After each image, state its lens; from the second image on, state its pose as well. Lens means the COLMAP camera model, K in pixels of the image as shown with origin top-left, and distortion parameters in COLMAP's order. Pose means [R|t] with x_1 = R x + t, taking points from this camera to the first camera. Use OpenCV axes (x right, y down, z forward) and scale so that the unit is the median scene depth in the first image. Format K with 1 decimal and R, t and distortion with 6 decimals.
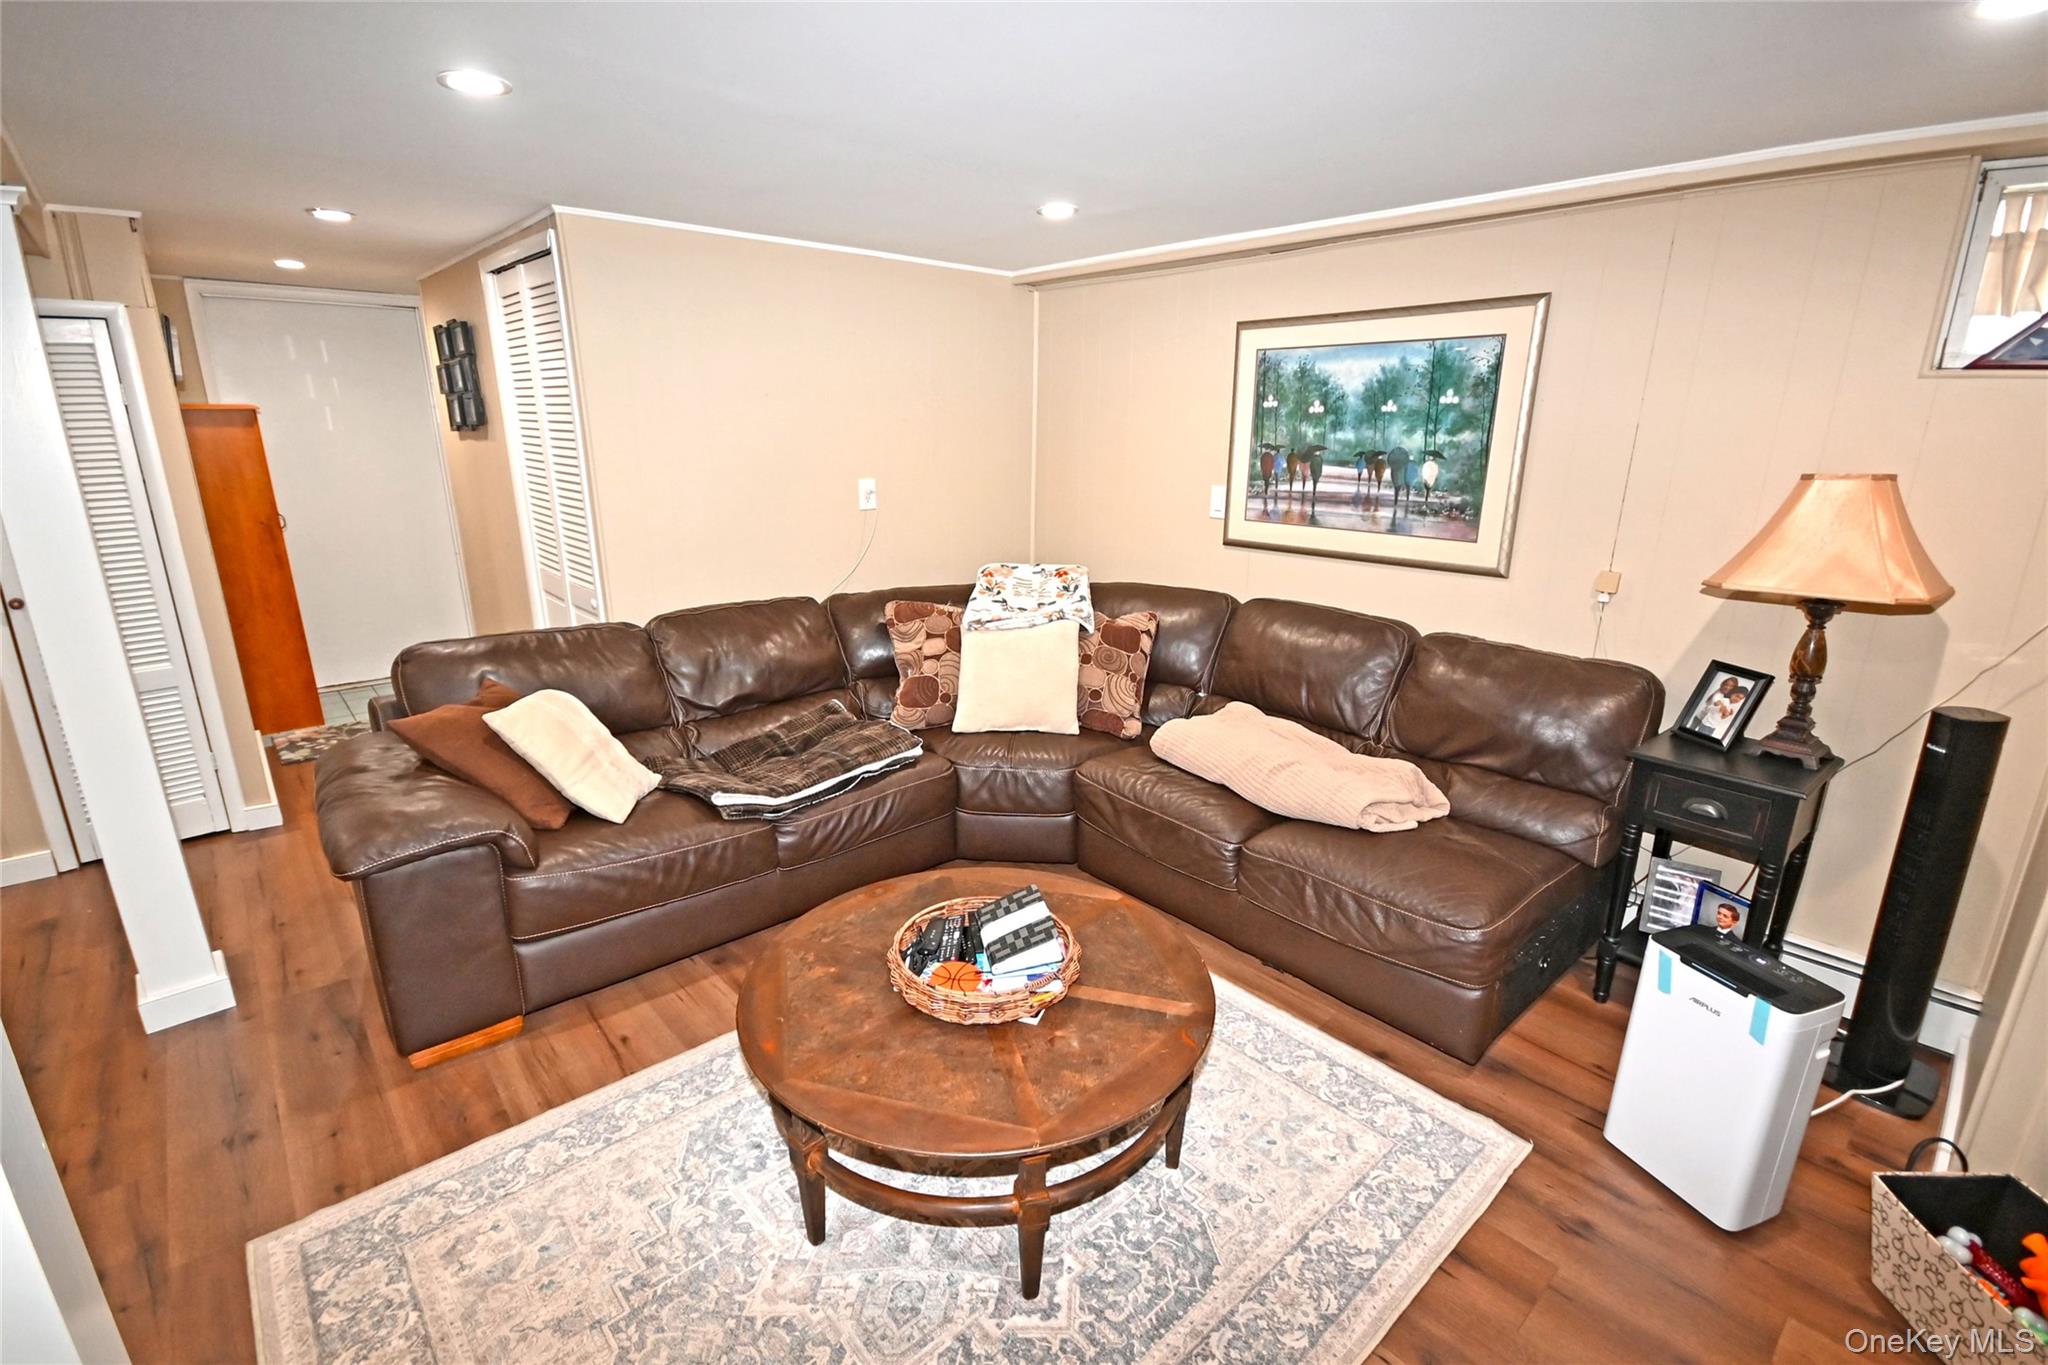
lens RADIAL K [[912.6, 0, 1017.2], [0, 912.6, 693.8], [0, 0, 1]] dist [0.002513, -0.007789]
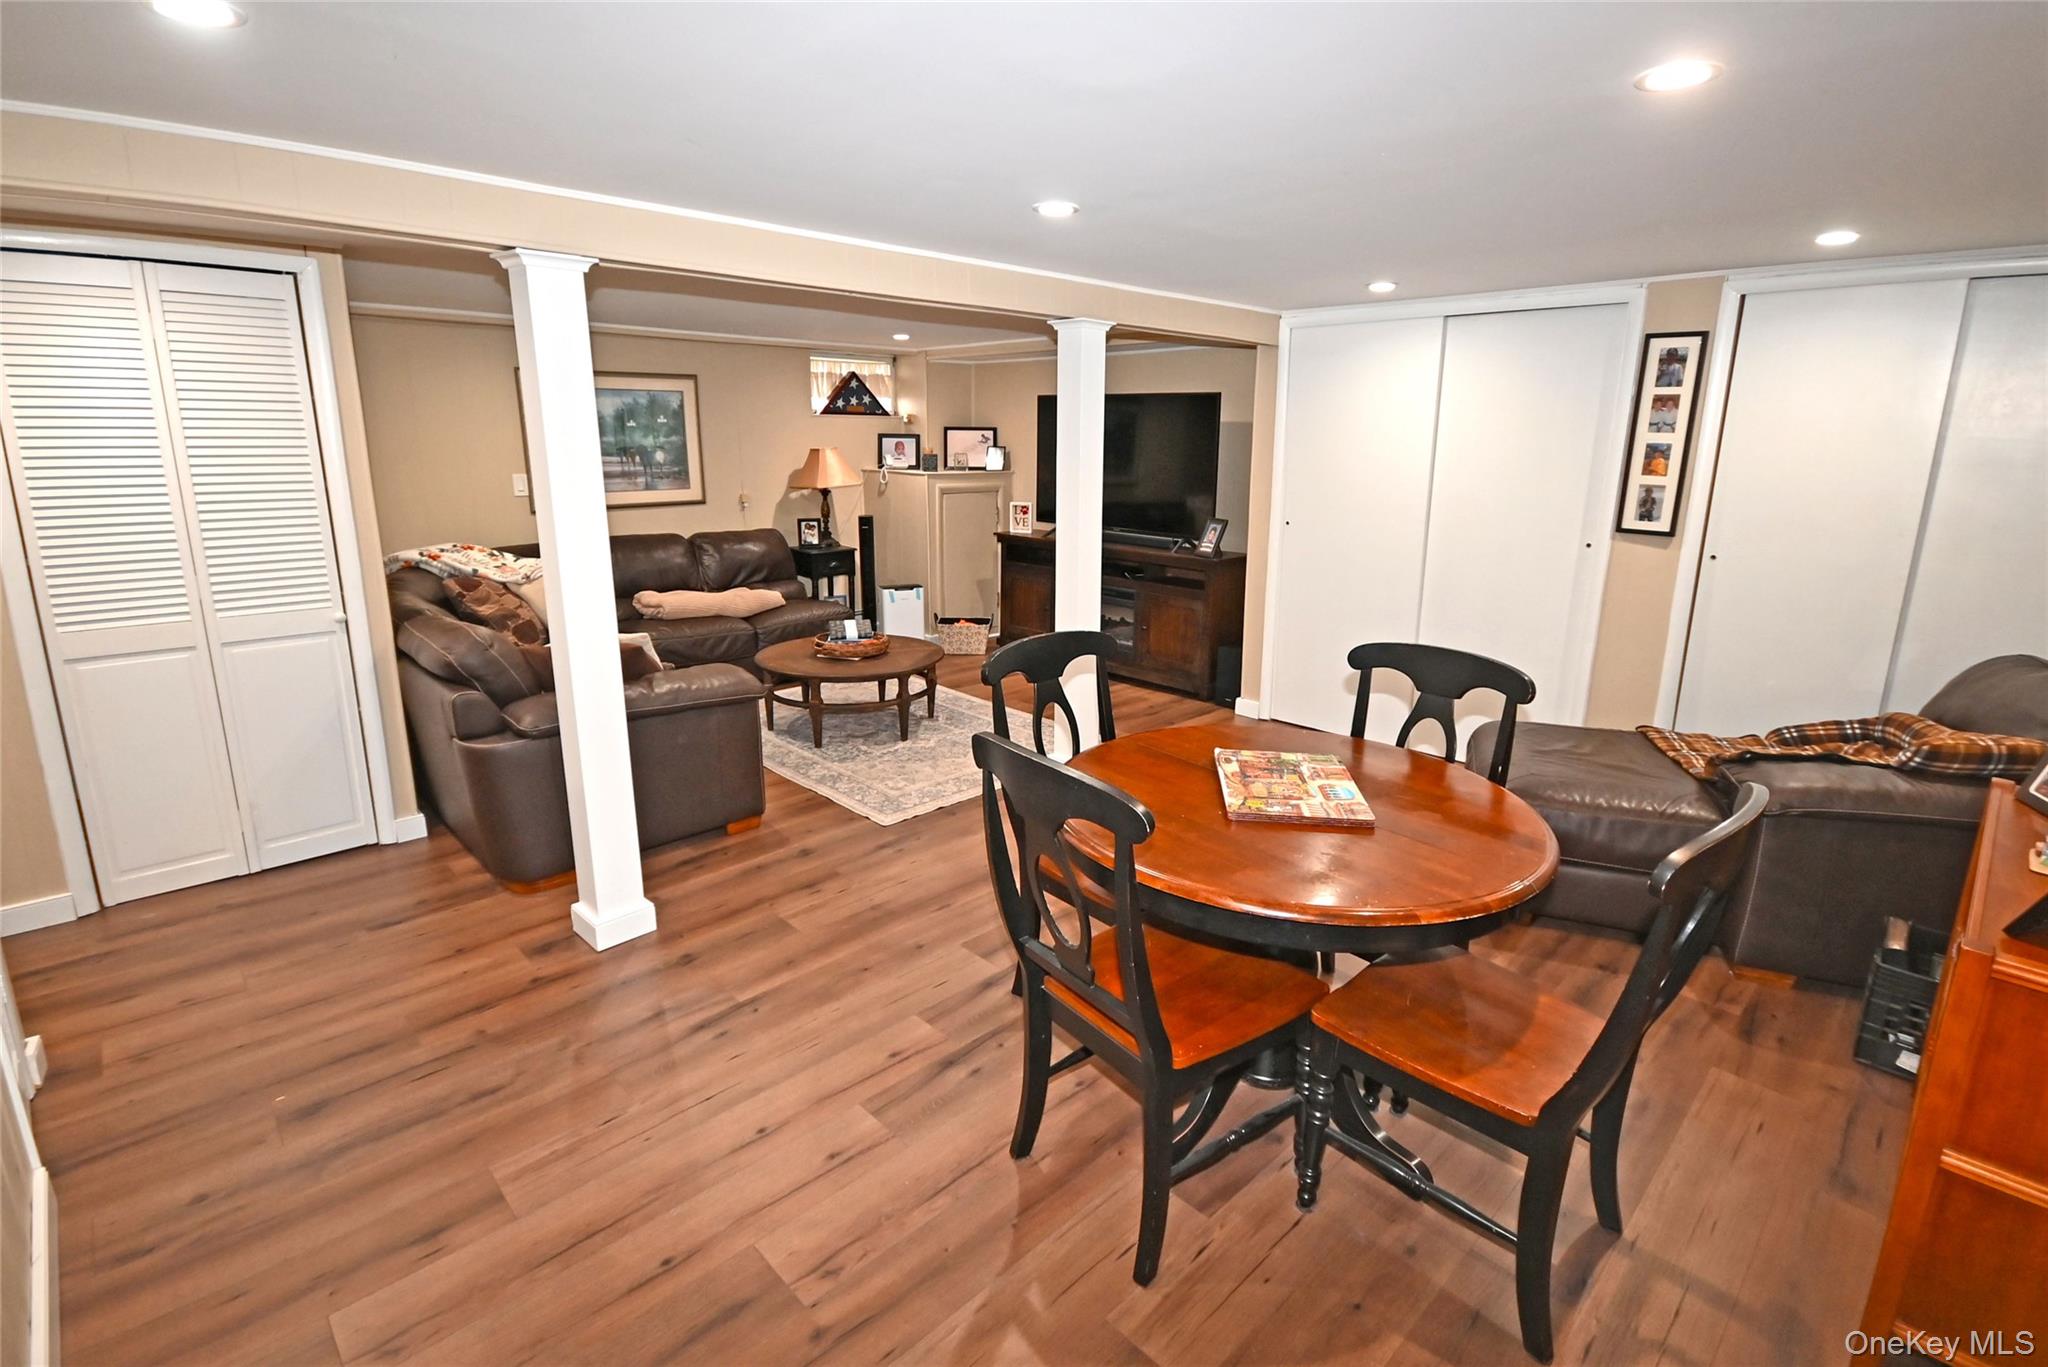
lens RADIAL K [[940.8, 0, 1021.2], [0, 940.8, 645.6], [0, 0, 1]] dist [0.000426, -0.000005]
pose [[-0.024333, -0.223803, 0.974331, -1.674729], [0.285124, 0.932585, 0.221335, -0.092857], [-0.958182, 0.283191, 0.041119, 0.296957]]
